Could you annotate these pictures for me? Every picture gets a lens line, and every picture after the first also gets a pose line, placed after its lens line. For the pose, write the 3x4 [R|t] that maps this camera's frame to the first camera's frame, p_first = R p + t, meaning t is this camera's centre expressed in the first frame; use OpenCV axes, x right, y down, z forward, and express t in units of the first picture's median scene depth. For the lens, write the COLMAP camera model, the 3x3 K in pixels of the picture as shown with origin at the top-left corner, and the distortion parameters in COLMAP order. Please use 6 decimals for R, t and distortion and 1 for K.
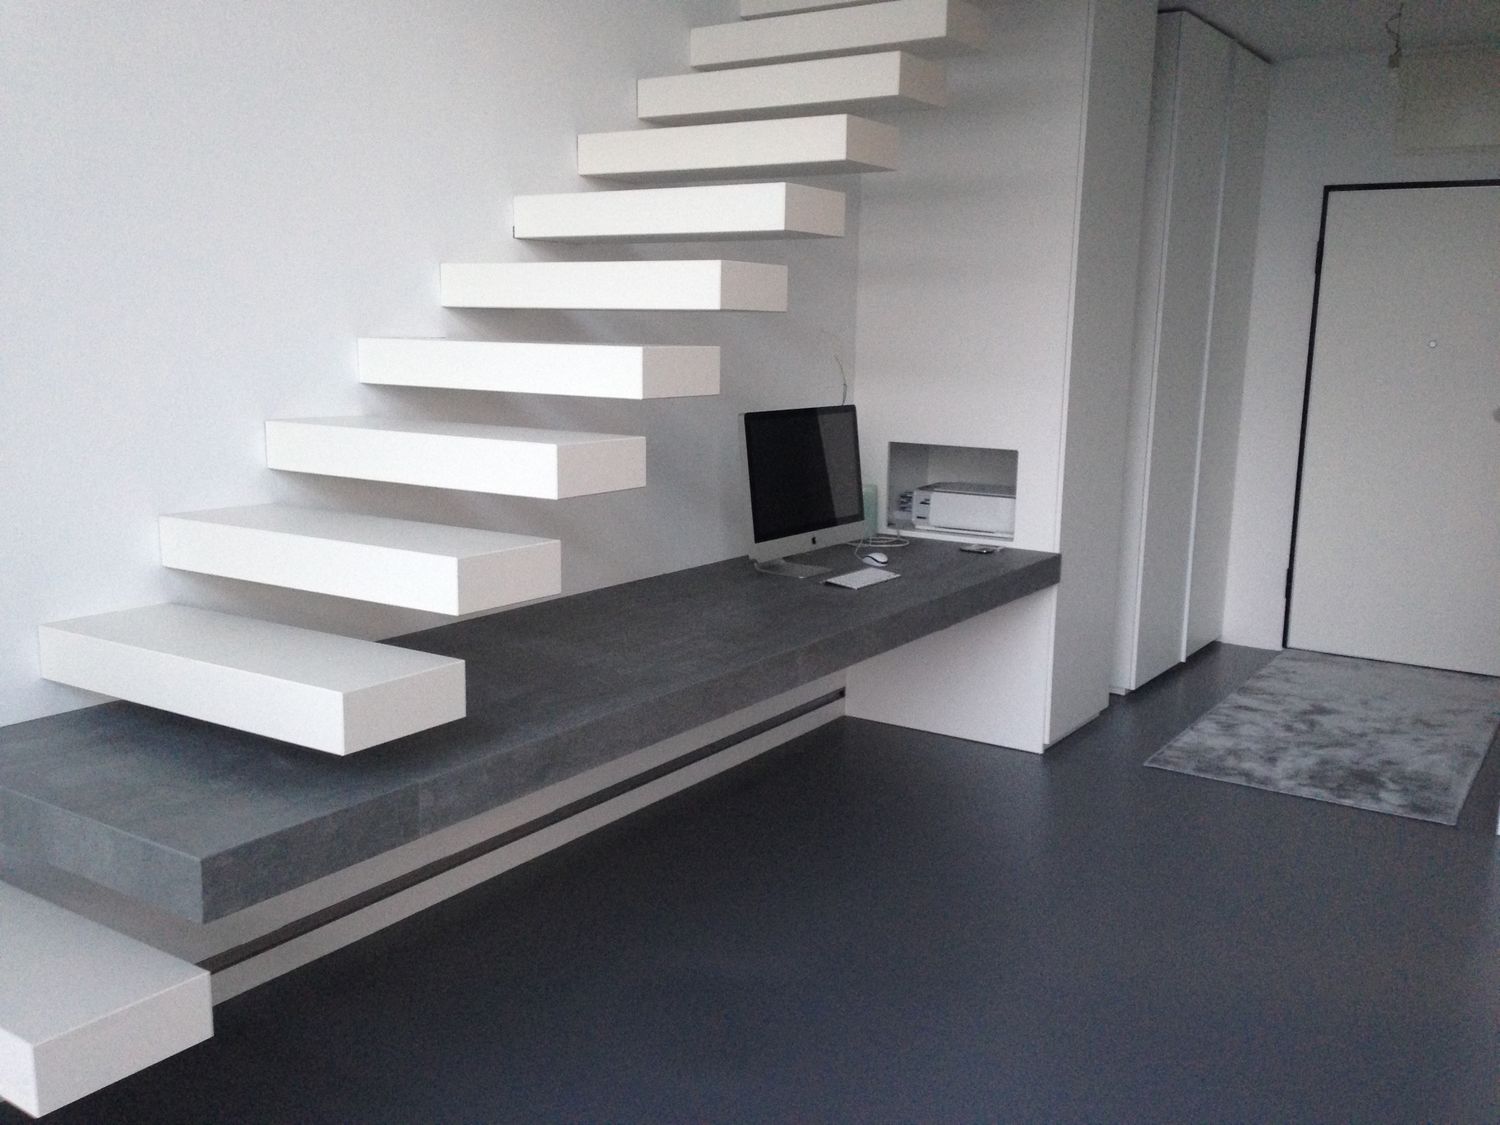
lens RADIAL K [[1401.3, 0, 749.6], [0, 1401.3, 564.4], [0, 0, 1]] dist [0.013257, 0.000000]
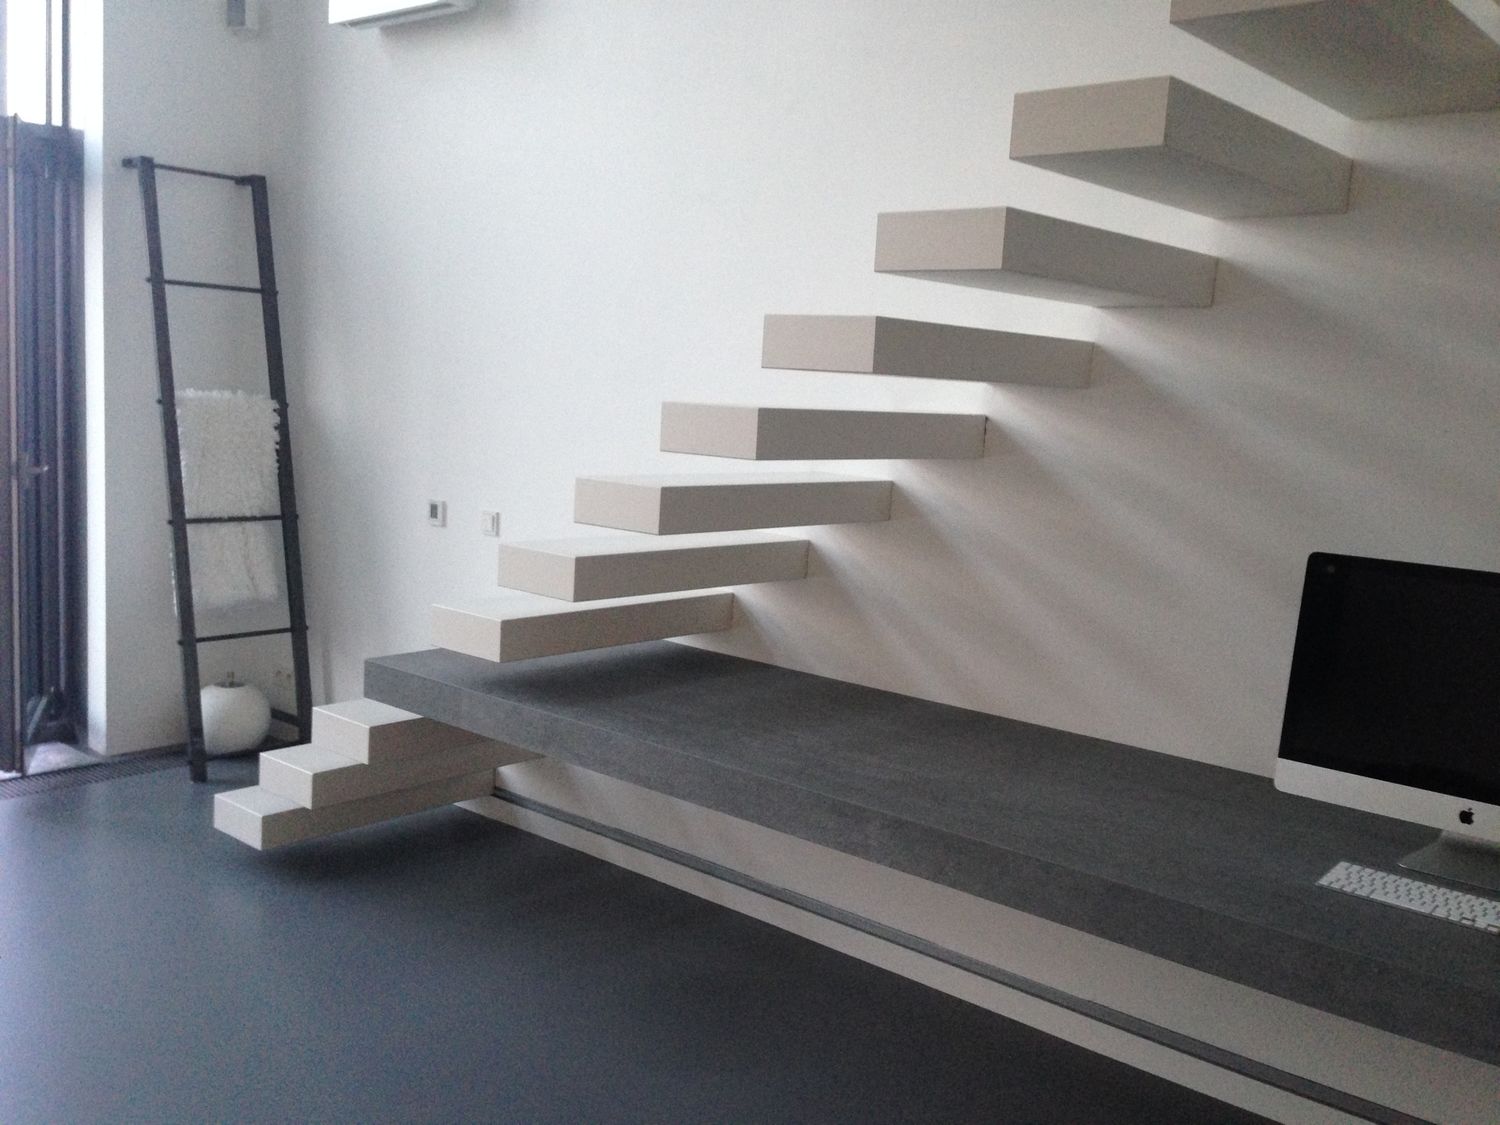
lens RADIAL K [[1401.3, 0, 749.5], [0, 1401.3, 563.4], [0, 0, 1]] dist [0.013257, 0.000000]
pose [[-0.134070, 0.106397, -0.985244, 0.639705], [-0.229842, 0.963770, 0.135355, -0.127819], [0.963949, 0.244597, -0.104758, 0.818798]]
